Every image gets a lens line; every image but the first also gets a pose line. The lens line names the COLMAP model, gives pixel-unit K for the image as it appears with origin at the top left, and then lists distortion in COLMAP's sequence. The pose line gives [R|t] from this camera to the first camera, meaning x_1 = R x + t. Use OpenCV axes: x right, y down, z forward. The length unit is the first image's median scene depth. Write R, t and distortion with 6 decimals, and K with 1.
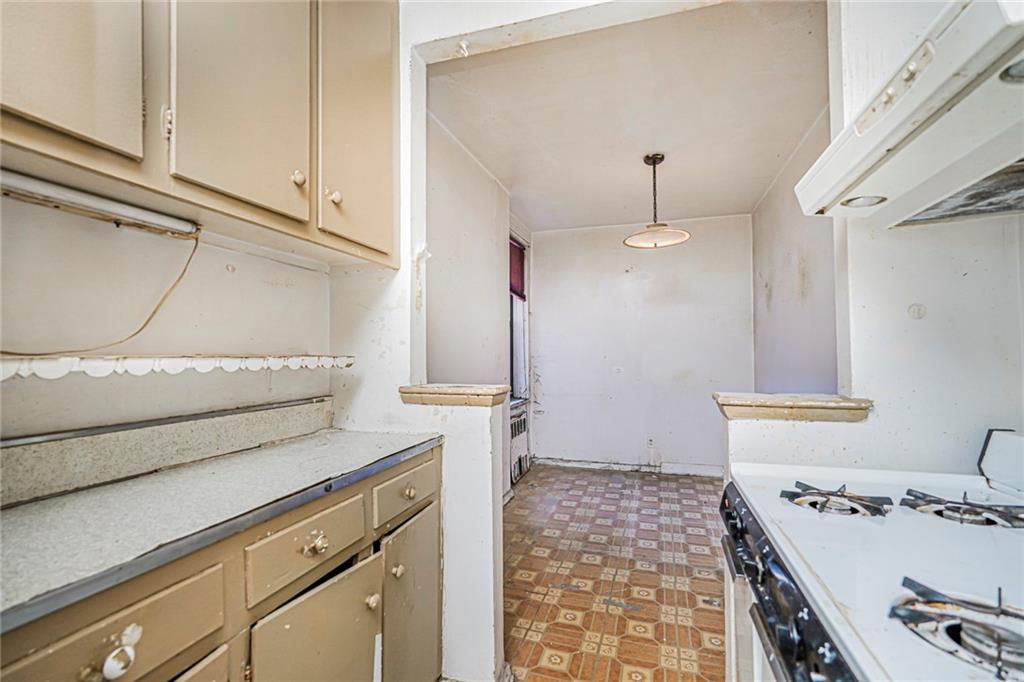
lens RADIAL K [[454.2, 0, 512.4], [0, 454.2, 346.7], [0, 0, 1]] dist [-0.004266, 0.002819]
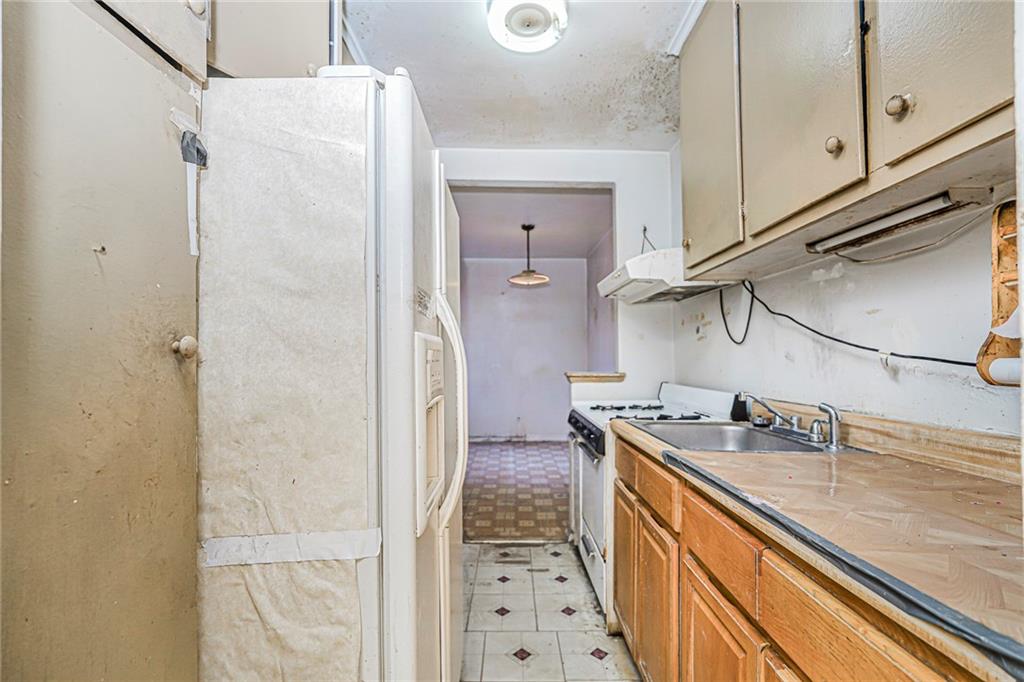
lens RADIAL K [[454.2, 0, 510.8], [0, 454.2, 345.9], [0, 0, 1]] dist [-0.004266, 0.002819]
pose [[0.951529, 0.008160, 0.307450, -0.196498], [-0.006907, 0.999963, -0.005163, -0.003052], [-0.307481, 0.002789, 0.951550, -0.409979]]
